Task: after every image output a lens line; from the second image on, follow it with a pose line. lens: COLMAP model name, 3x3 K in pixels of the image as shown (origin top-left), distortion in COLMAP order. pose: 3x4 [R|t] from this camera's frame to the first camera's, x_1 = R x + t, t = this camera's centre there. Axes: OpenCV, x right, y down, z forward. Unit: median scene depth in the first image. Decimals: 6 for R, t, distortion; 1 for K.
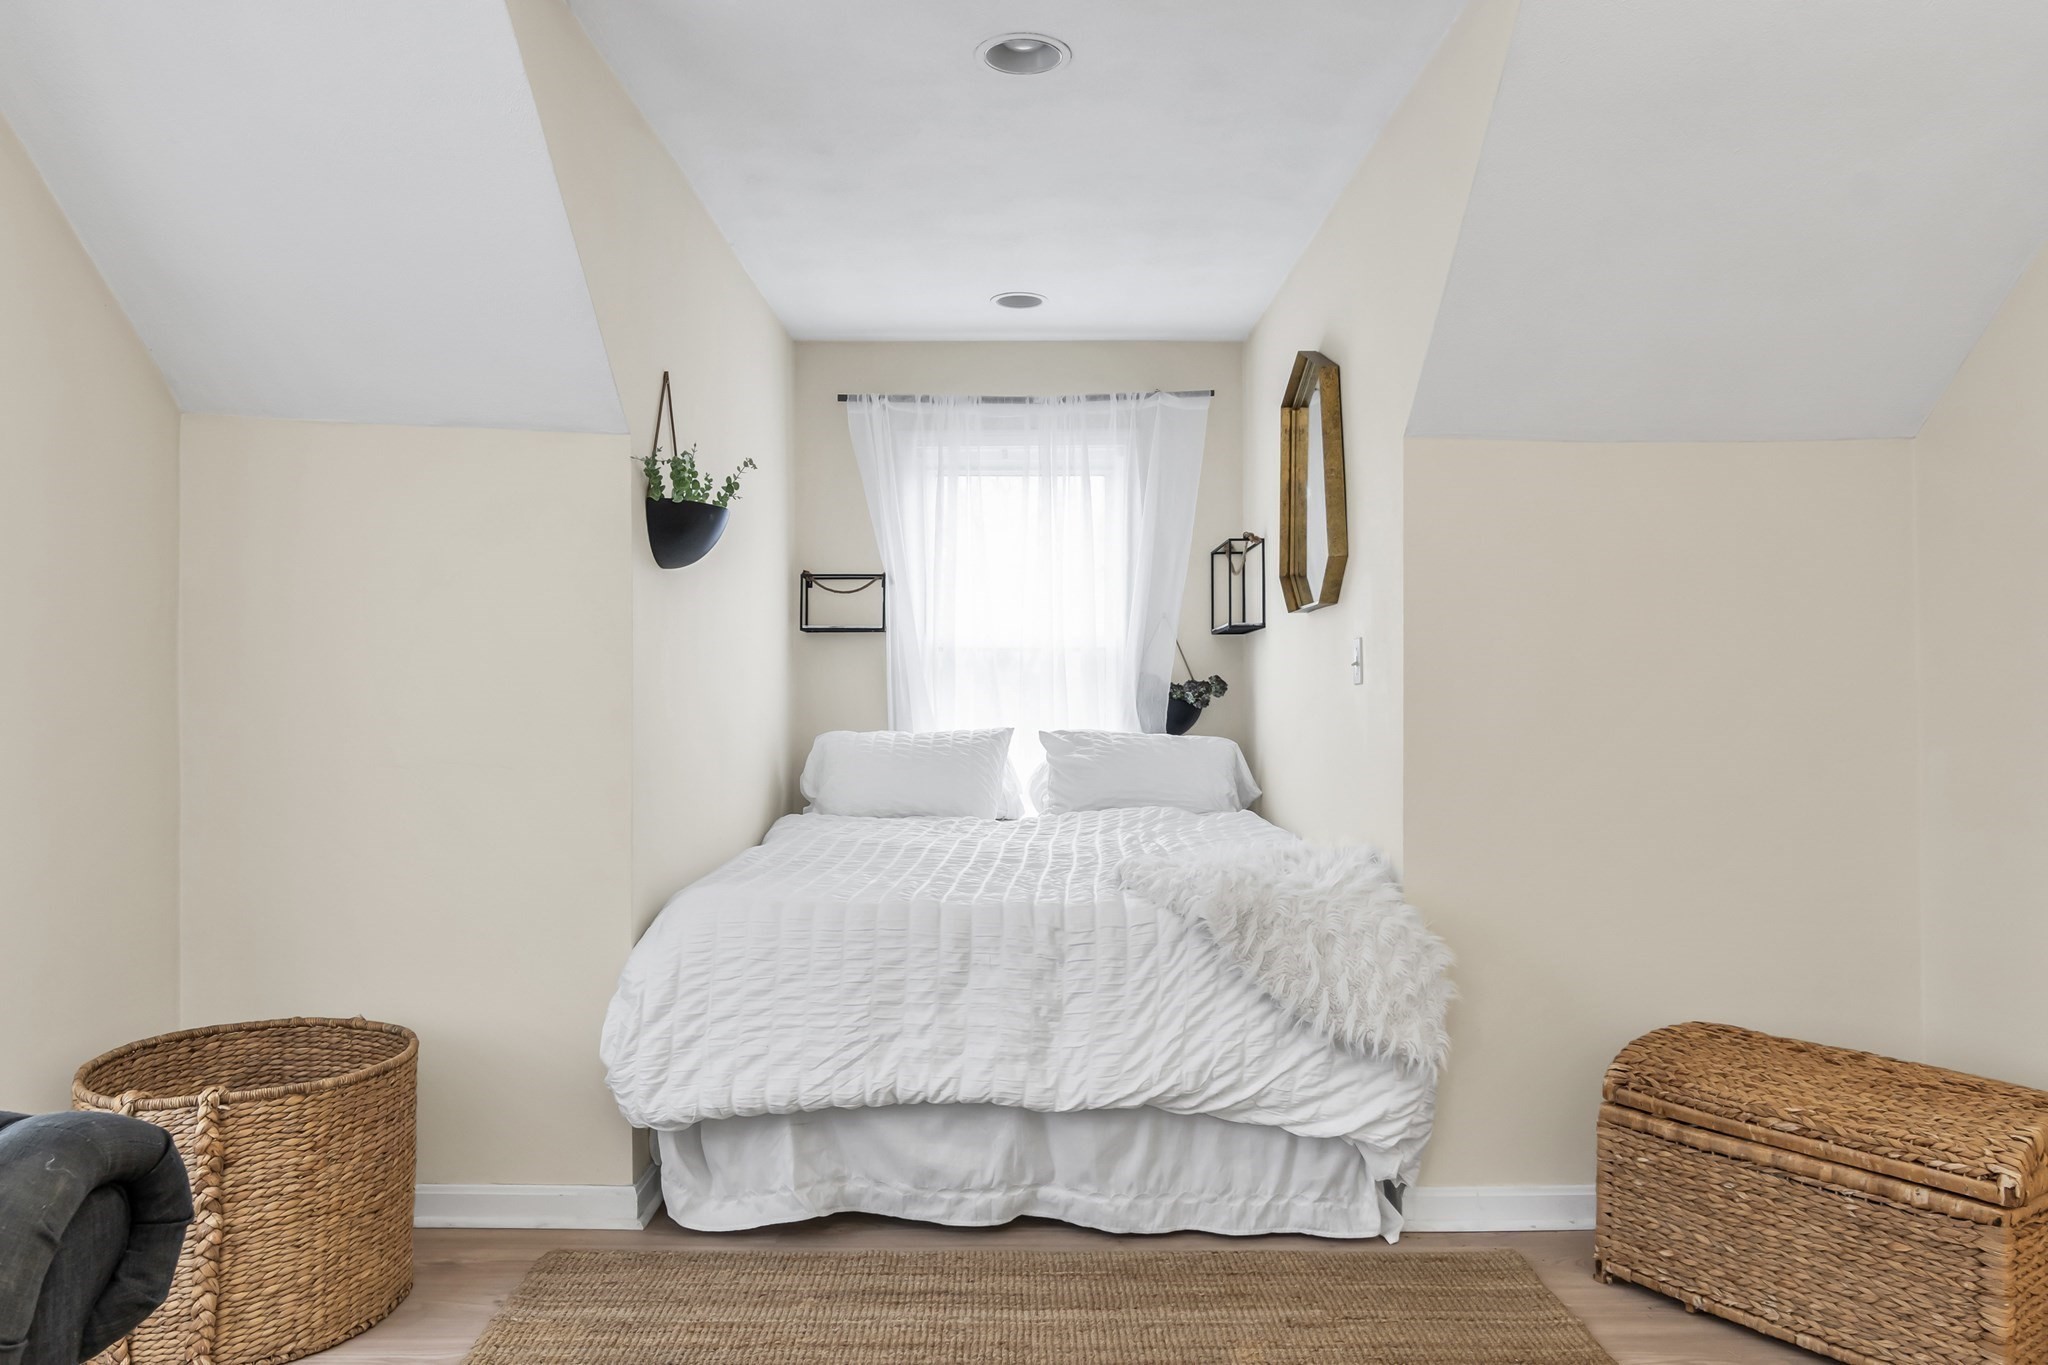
lens RADIAL K [[1347.6, 0, 1011.2], [0, 1347.6, 663.6], [0, 0, 1]] dist [0.003537, 0.001305]
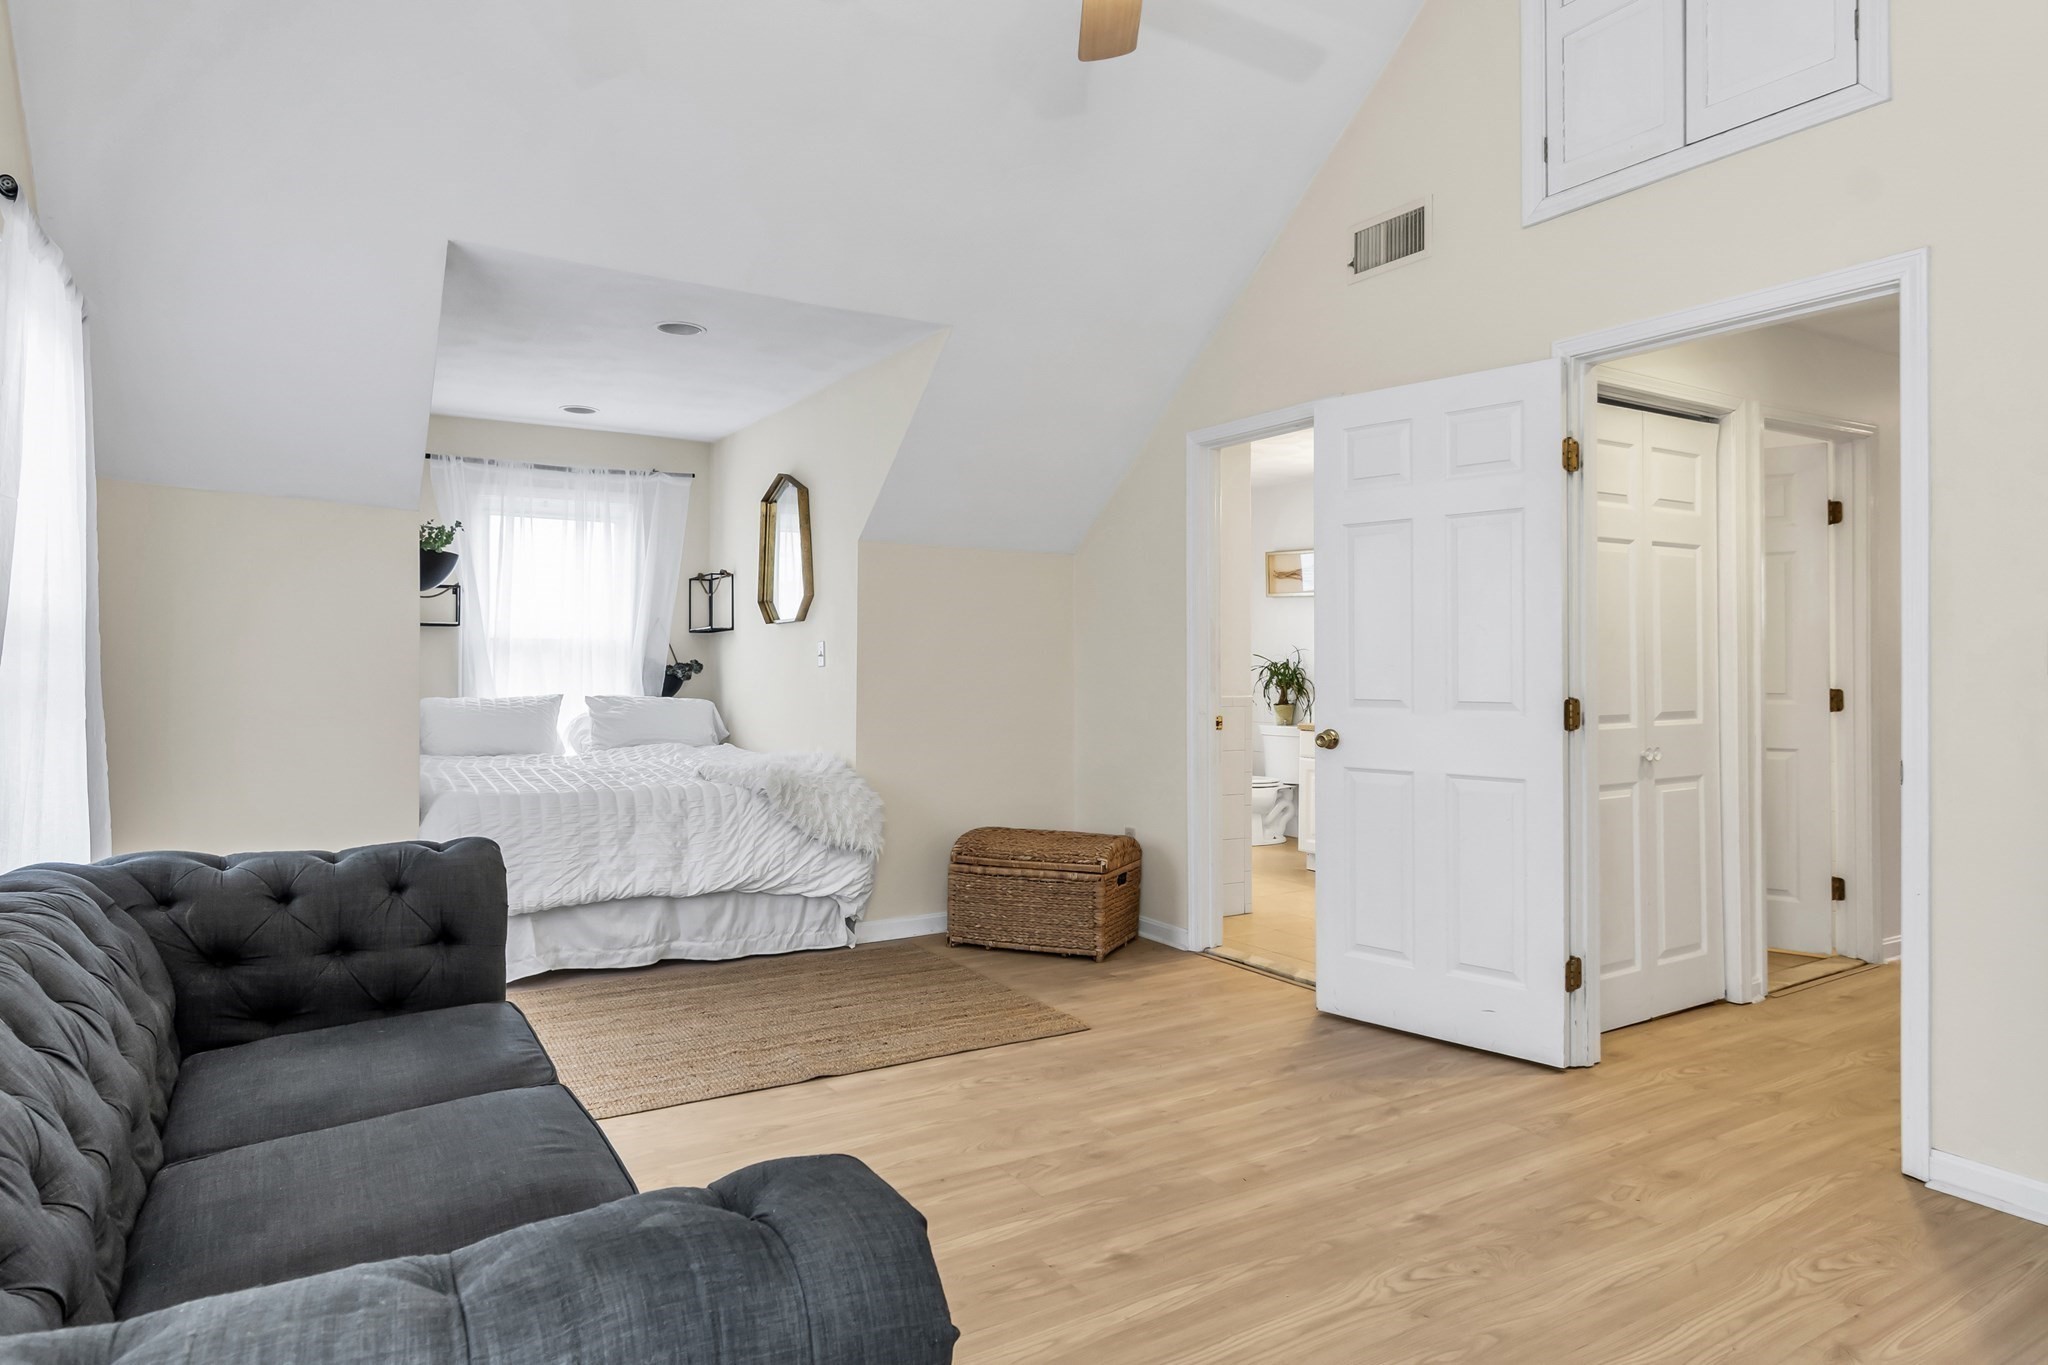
lens RADIAL K [[1226.1, 0, 998.5], [0, 1226.1, 669.1], [0, 0, 1]] dist [-0.000124, -0.000575]
pose [[0.859047, 0.003614, 0.511884, -0.456755], [-0.012646, 0.999820, 0.014164, -0.008750], [-0.511740, -0.018641, 0.858938, -0.649611]]
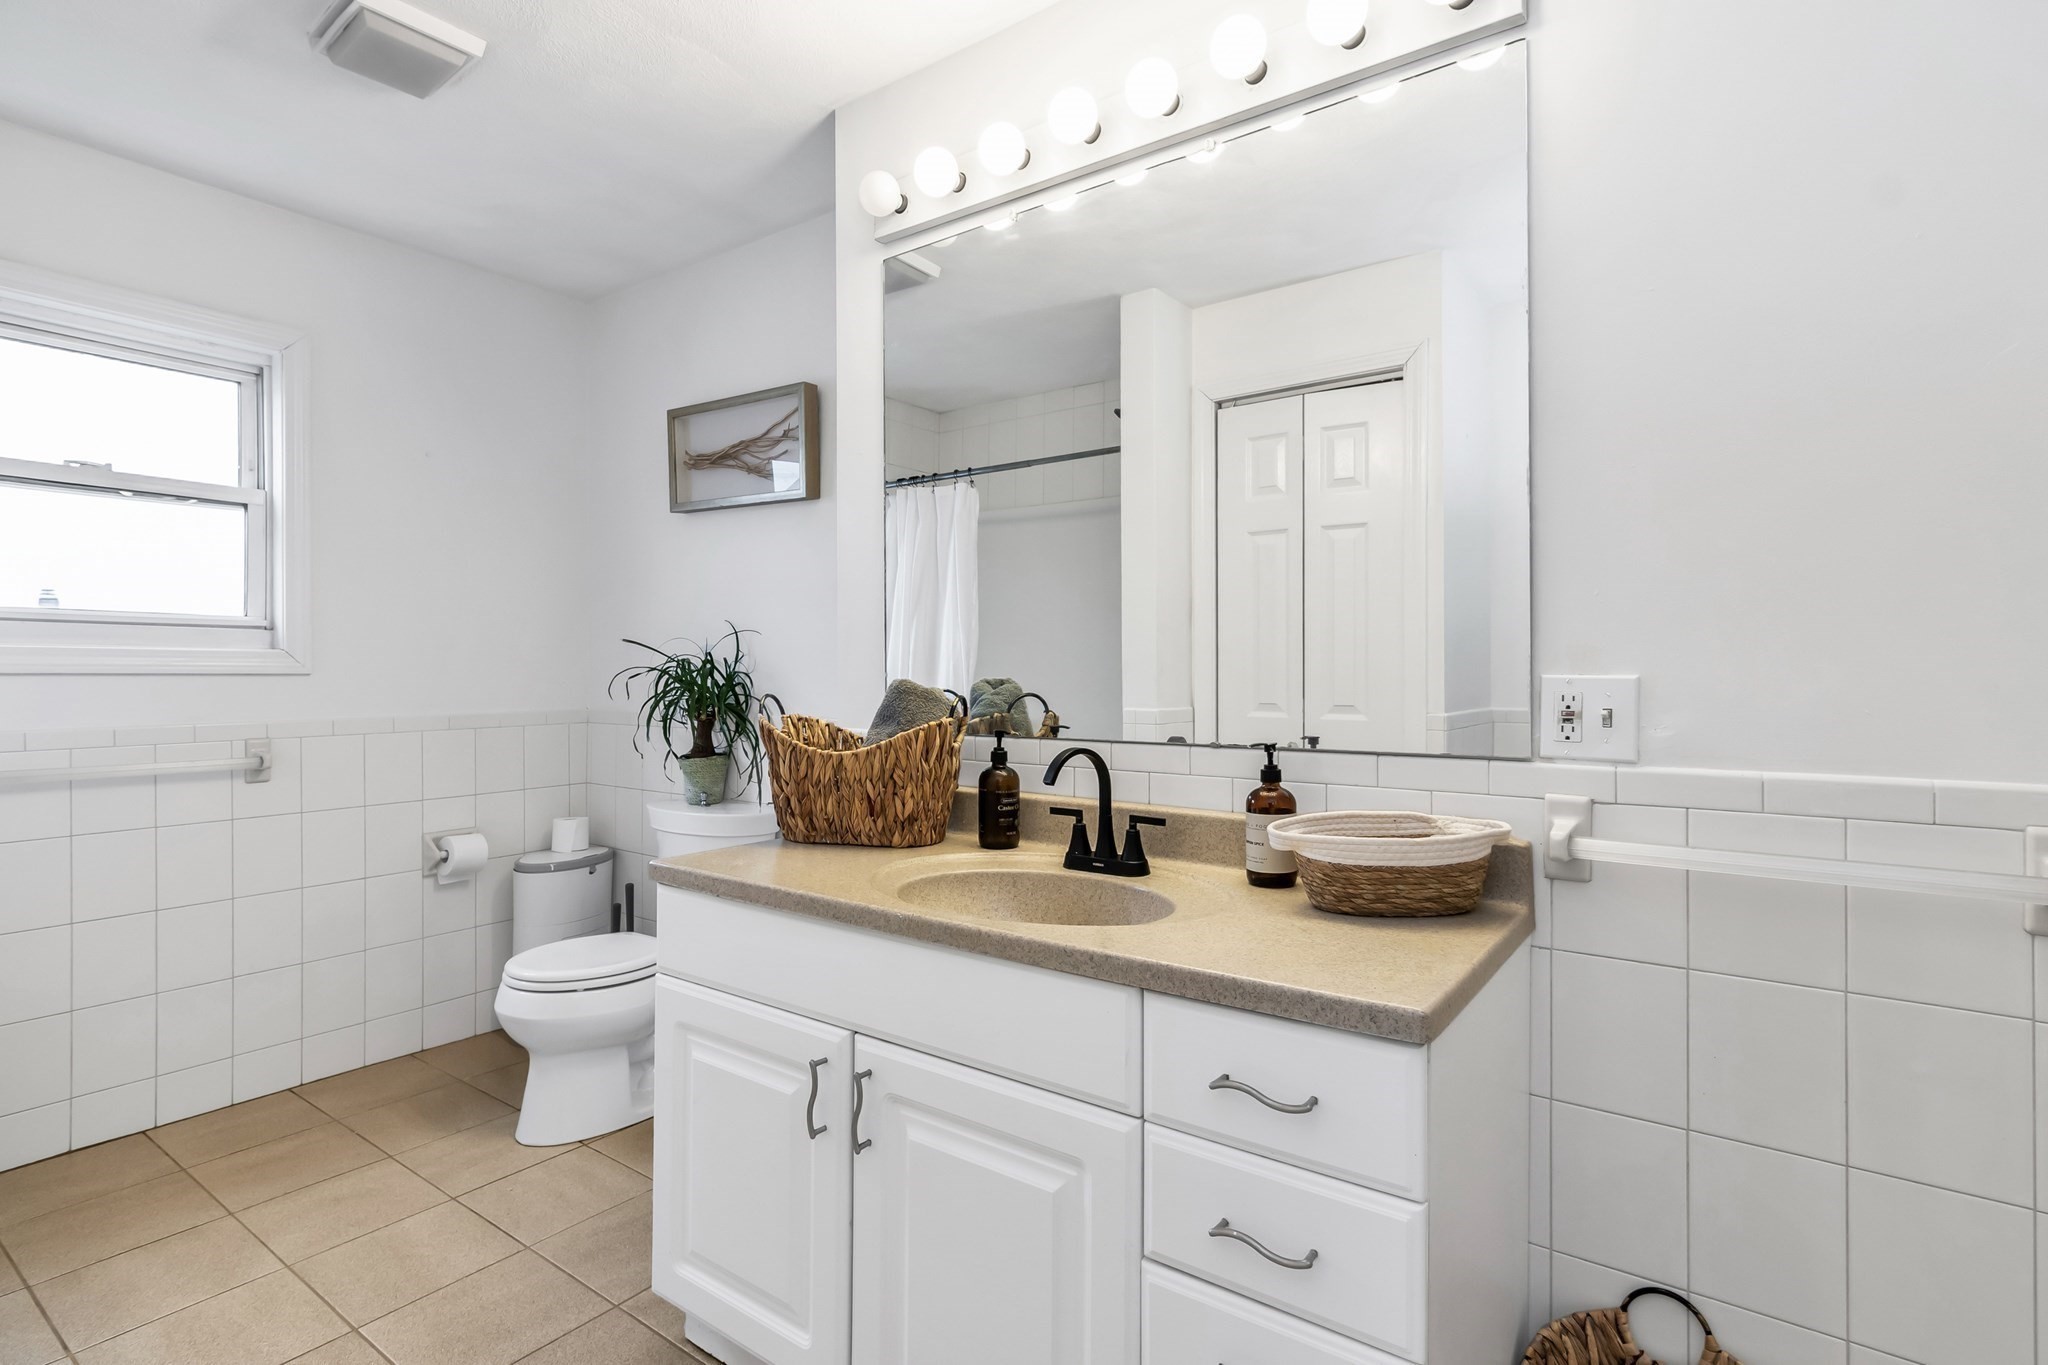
lens RADIAL K [[991.9, 0, 1008.3], [0, 991.9, 688.2], [0, 0, 1]] dist [0.004305, 0.000306]
pose [[0.591376, -0.007573, 0.806360, 0.955122], [-0.015570, 0.999662, 0.020808, 0.011603], [-0.806246, -0.024860, 0.591058, 0.626876]]
